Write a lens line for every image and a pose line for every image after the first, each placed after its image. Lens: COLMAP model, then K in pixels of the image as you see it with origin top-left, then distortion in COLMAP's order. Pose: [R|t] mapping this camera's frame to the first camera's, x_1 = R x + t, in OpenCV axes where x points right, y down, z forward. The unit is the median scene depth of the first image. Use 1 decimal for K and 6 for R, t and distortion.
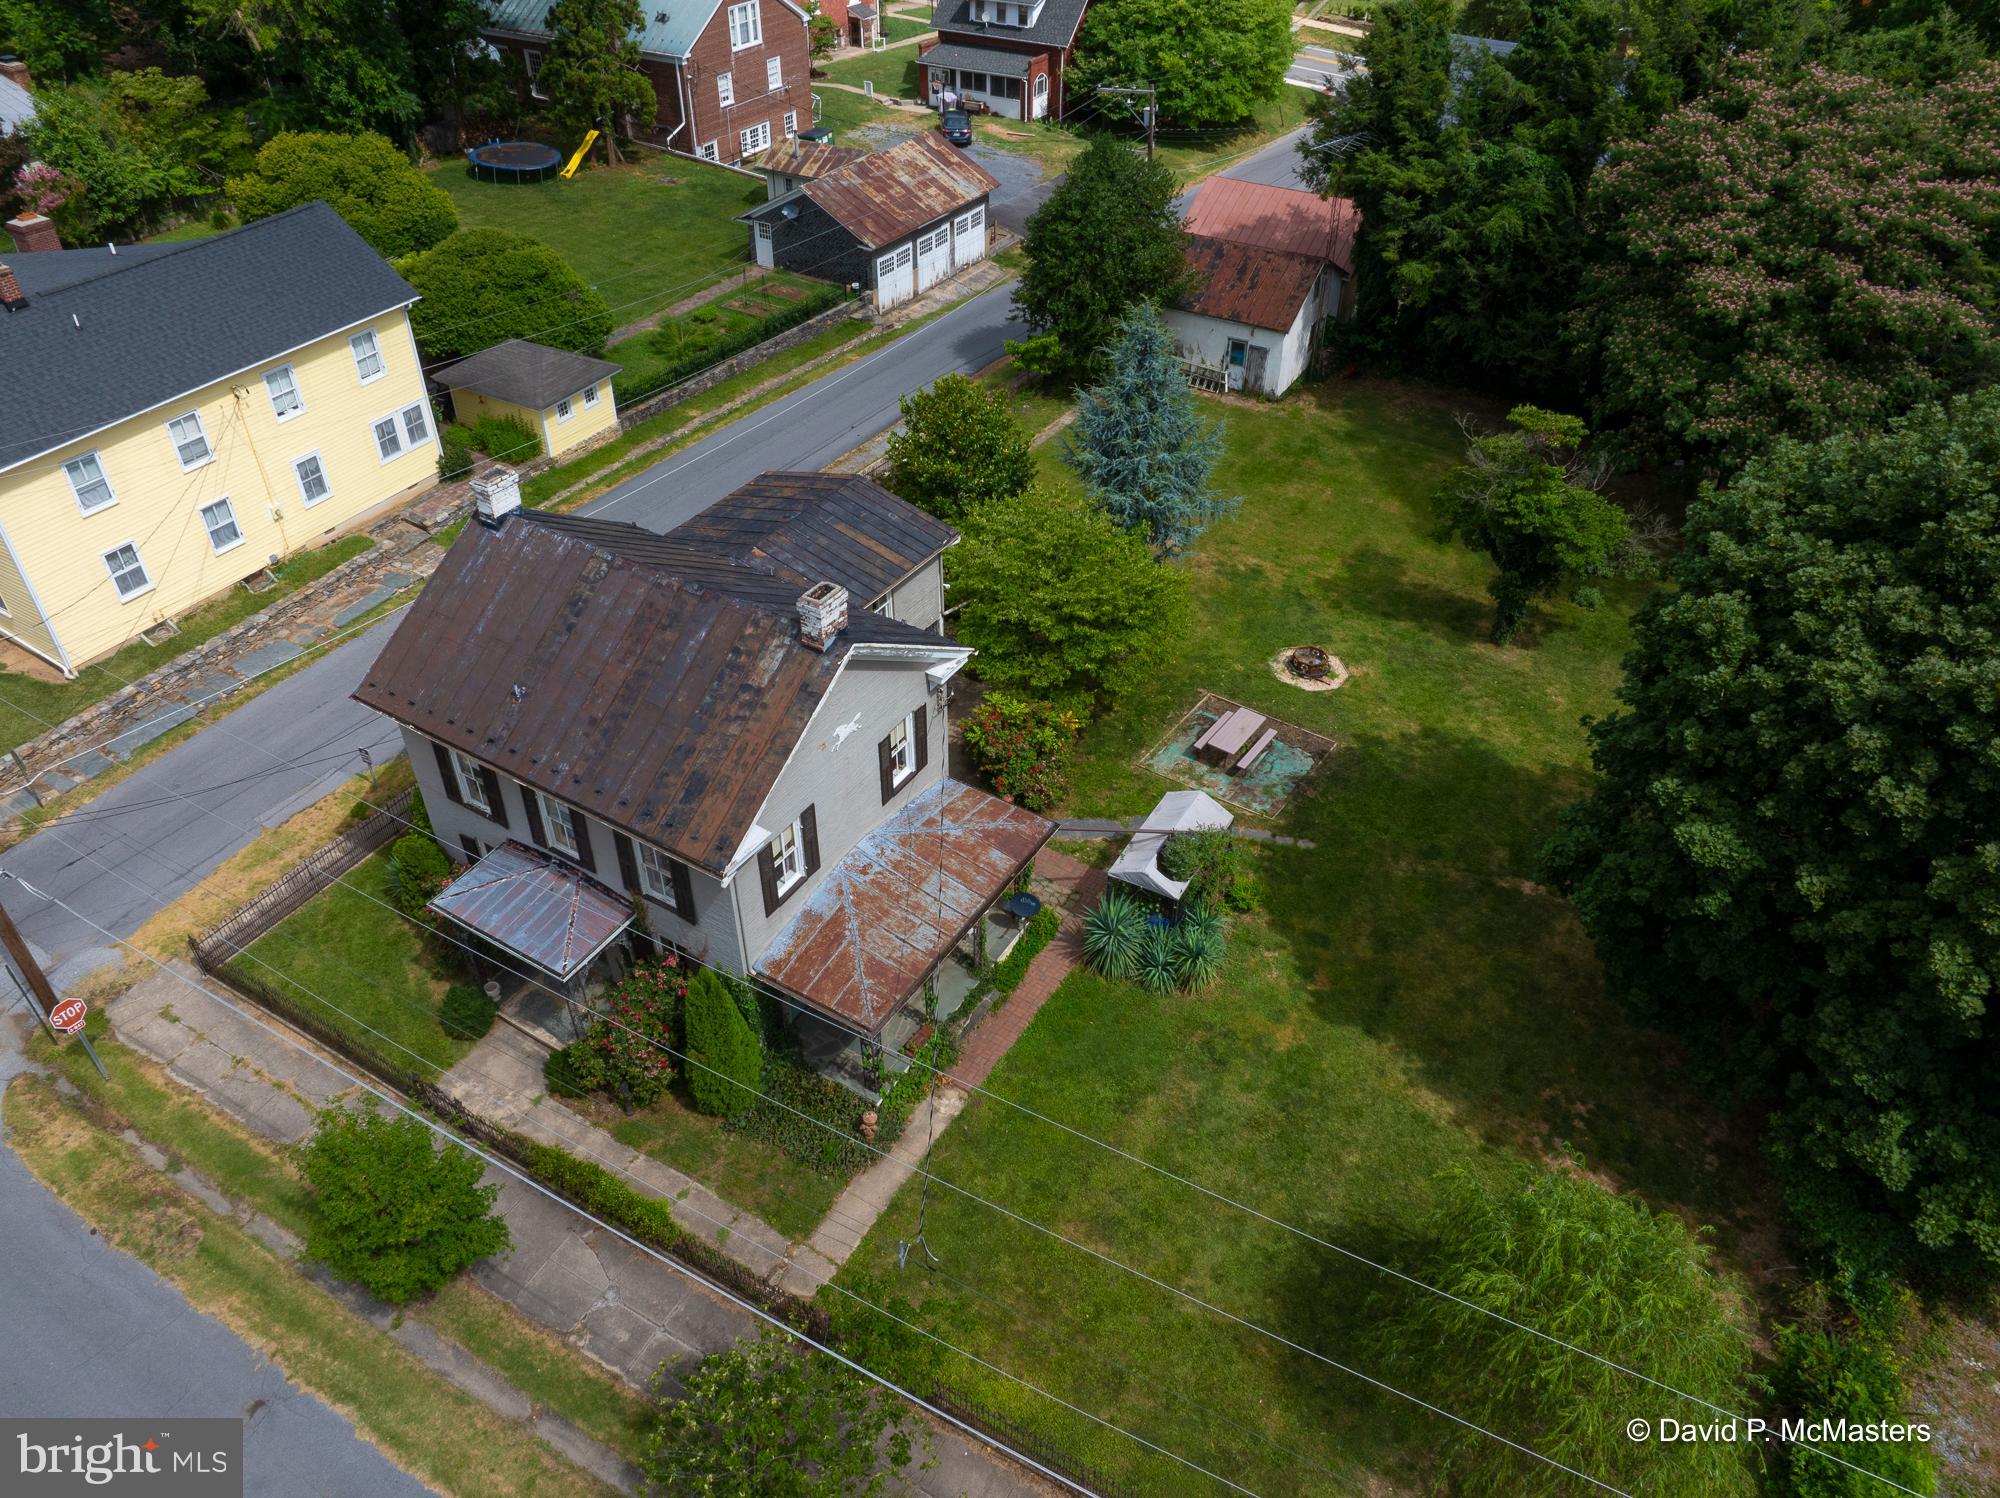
lens RADIAL K [[1405.0, 0, 1000.0], [0, 1405.0, 749.0], [0, 0, 1]] dist [-0.068904, 0.044211]
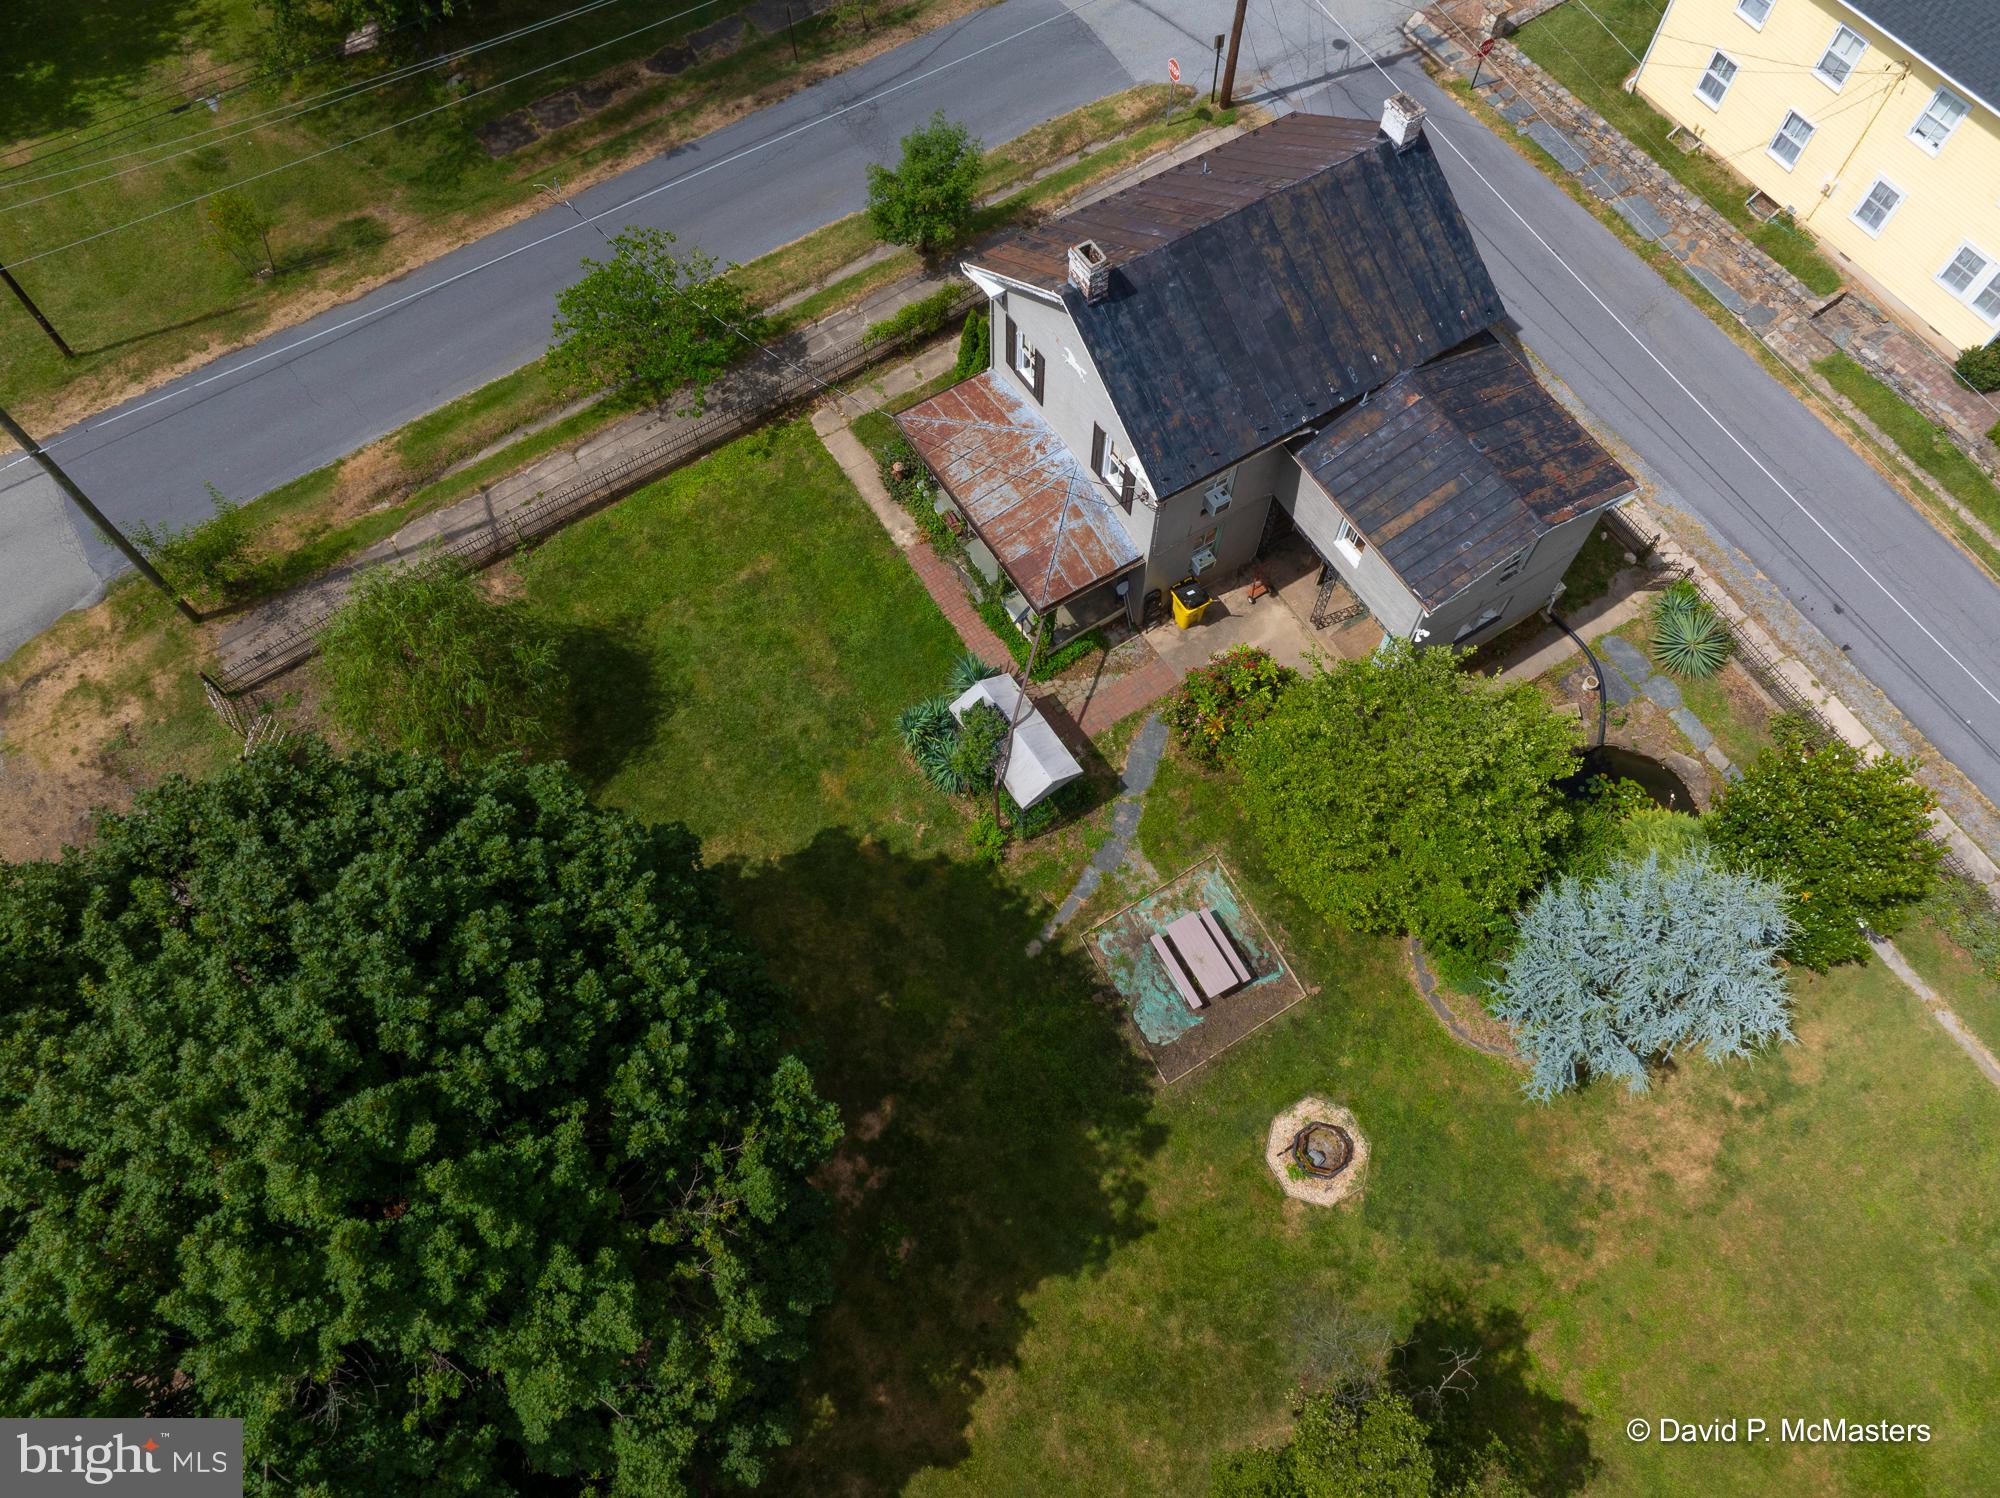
lens RADIAL K [[1405.0, 0, 1000.0], [0, 1405.0, 749.0], [0, 0, 1]] dist [-0.068904, 0.044211]
pose [[-0.446890, 0.802833, -0.394650, 0.451789], [-0.557842, 0.094791, 0.824516, -0.647328], [0.699358, 0.588620, 0.405493, 0.484218]]
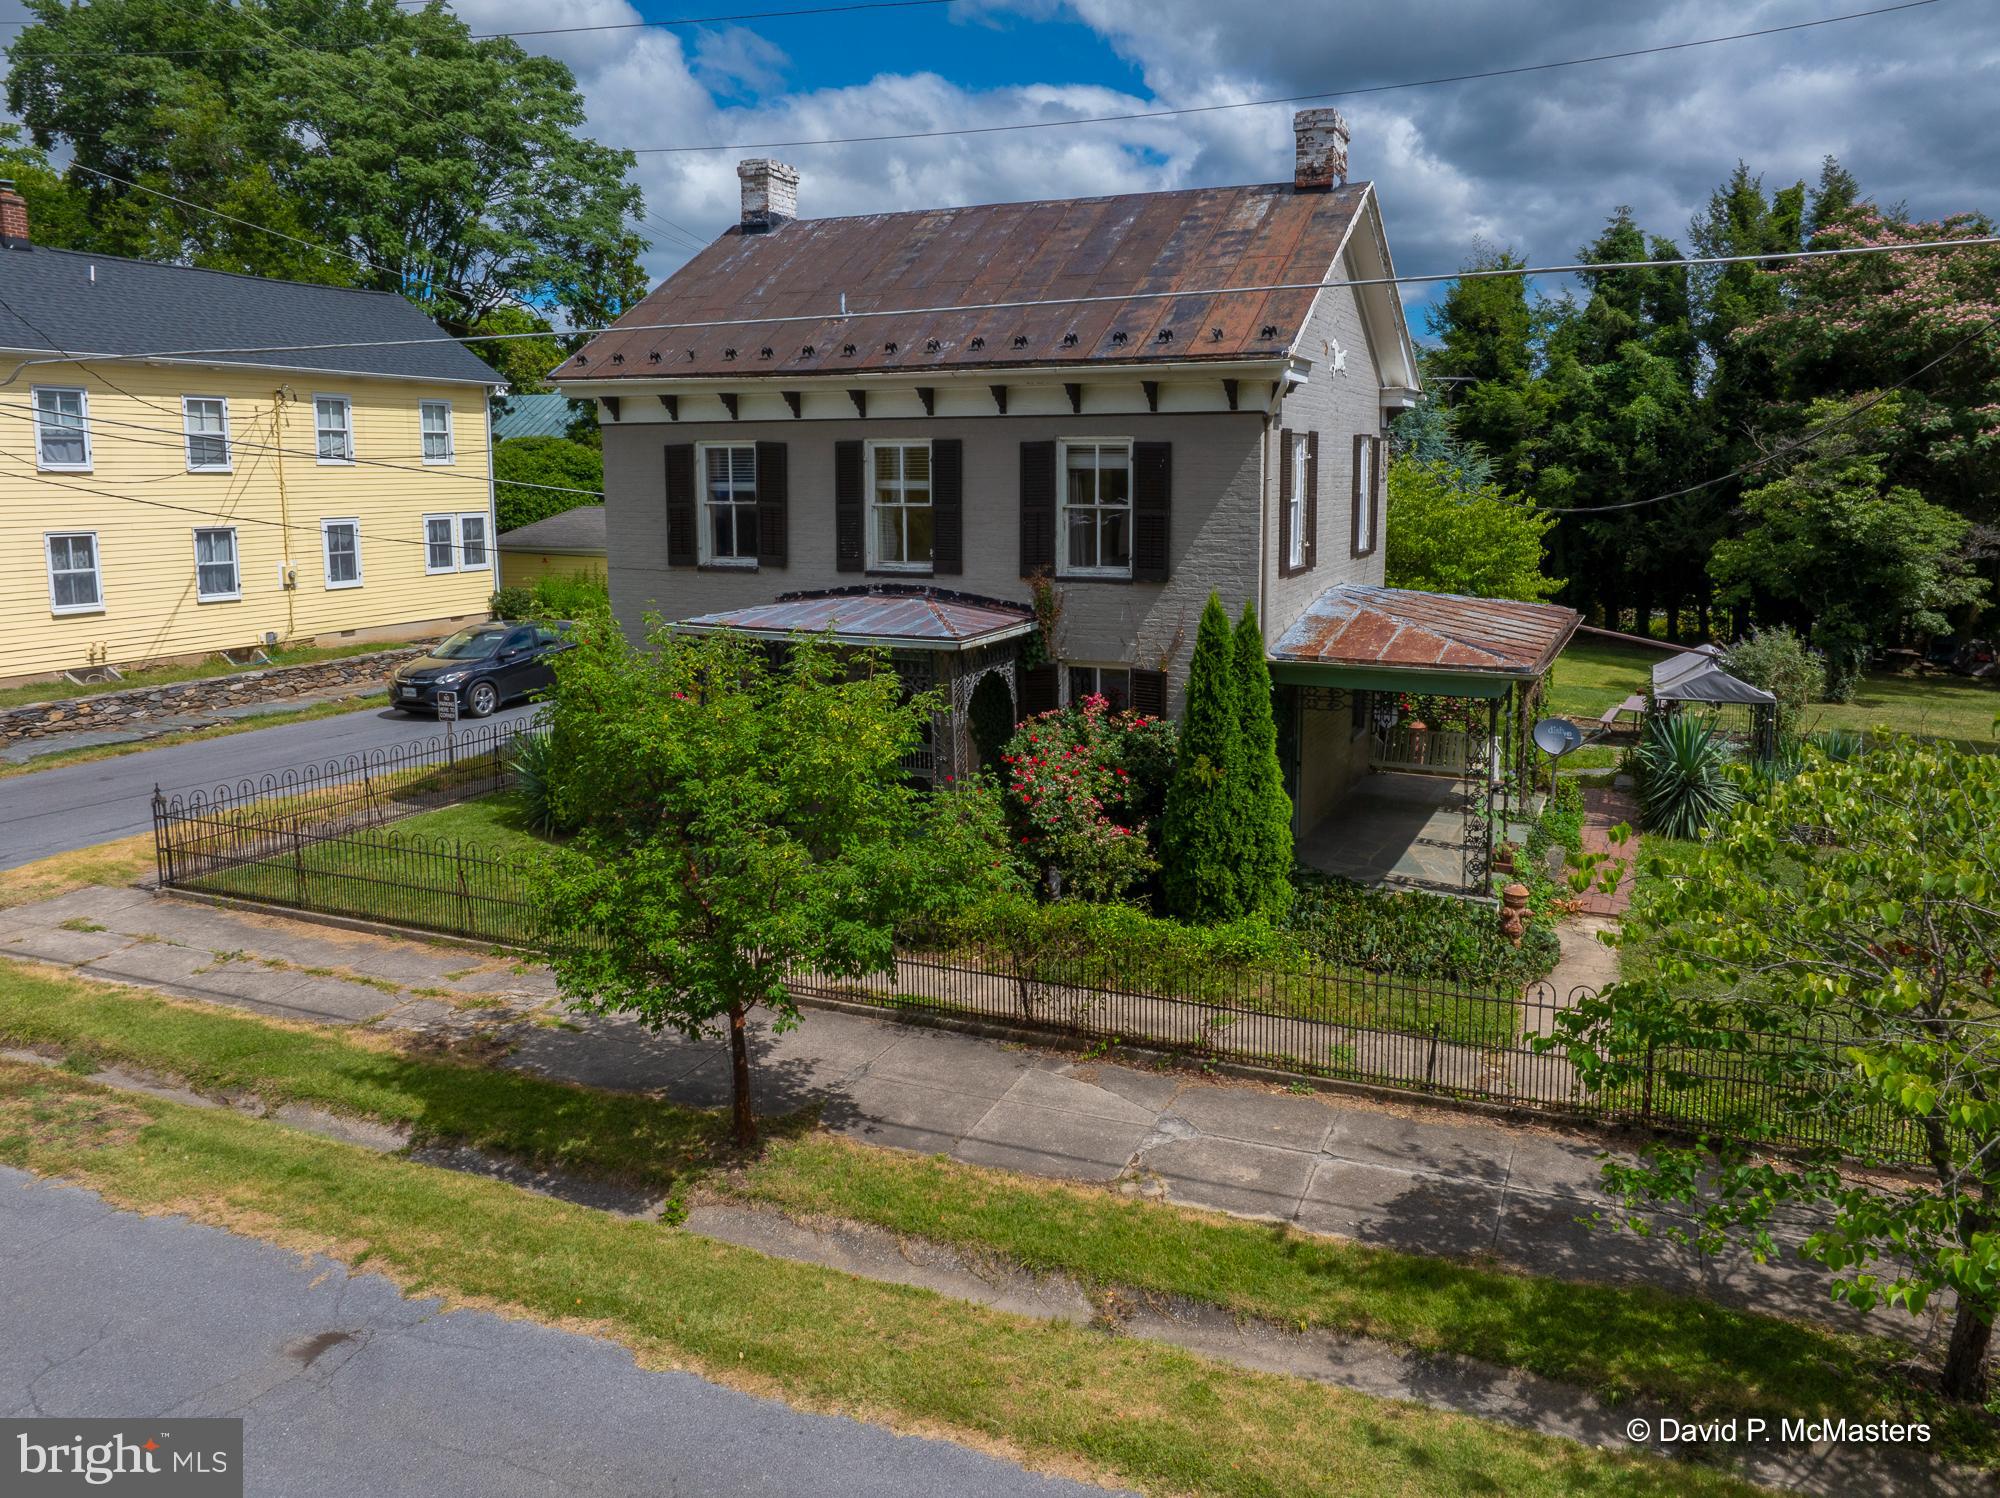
lens RADIAL K [[1448.2, 0, 1086.6], [0, 1448.2, 664.2], [0, 0, 1]] dist [-0.028138, 0.000043]
pose [[0.987969, -0.028084, 0.152083, -0.241274], [0.101431, 0.860001, -0.500109, 0.319244], [-0.116747, 0.509518, 0.852503, 0.350675]]
